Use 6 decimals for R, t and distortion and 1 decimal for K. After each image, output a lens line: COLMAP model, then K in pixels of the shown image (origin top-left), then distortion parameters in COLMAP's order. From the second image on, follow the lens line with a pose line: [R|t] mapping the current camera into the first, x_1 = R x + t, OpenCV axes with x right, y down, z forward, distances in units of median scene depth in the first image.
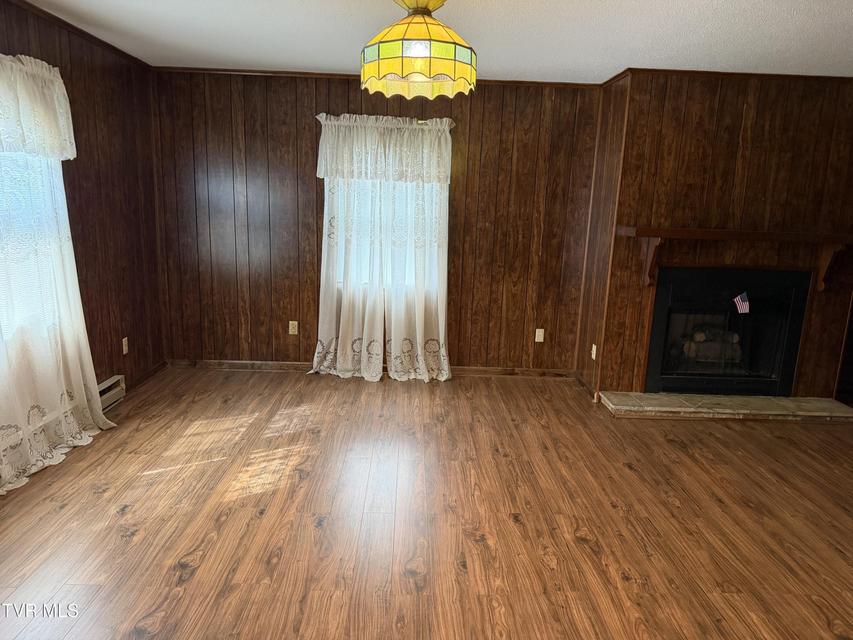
lens RADIAL K [[610.7, 0, 410.7], [0, 610.7, 331.1], [0, 0, 1]] dist [0.013224, -0.029699]
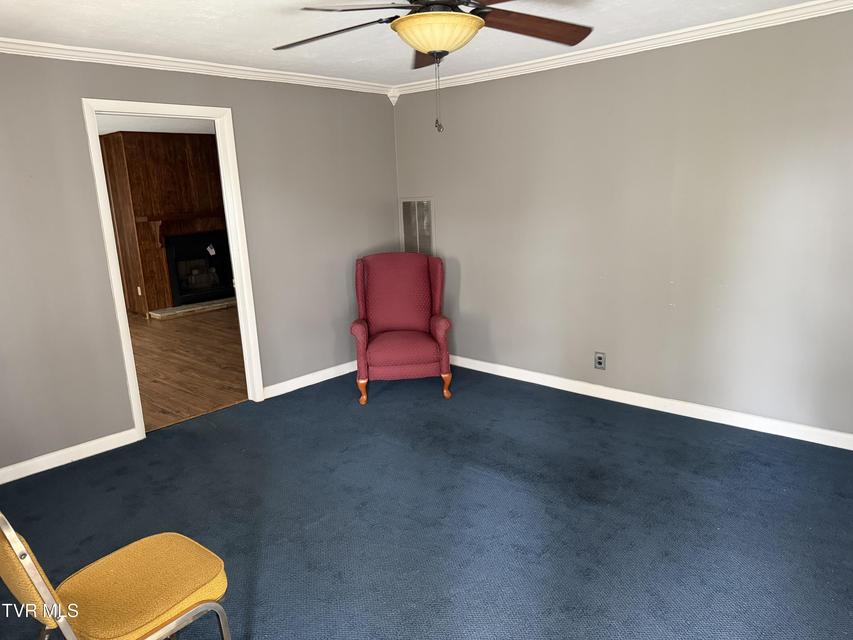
lens RADIAL K [[610.7, 0, 428.3], [0, 610.7, 323.9], [0, 0, 1]] dist [0.013224, -0.029699]
pose [[0.679593, -0.221412, 0.699379, -0.404976], [0.221847, 0.970755, 0.091754, 0.159573], [-0.699241, 0.092800, 0.708838, -0.849076]]
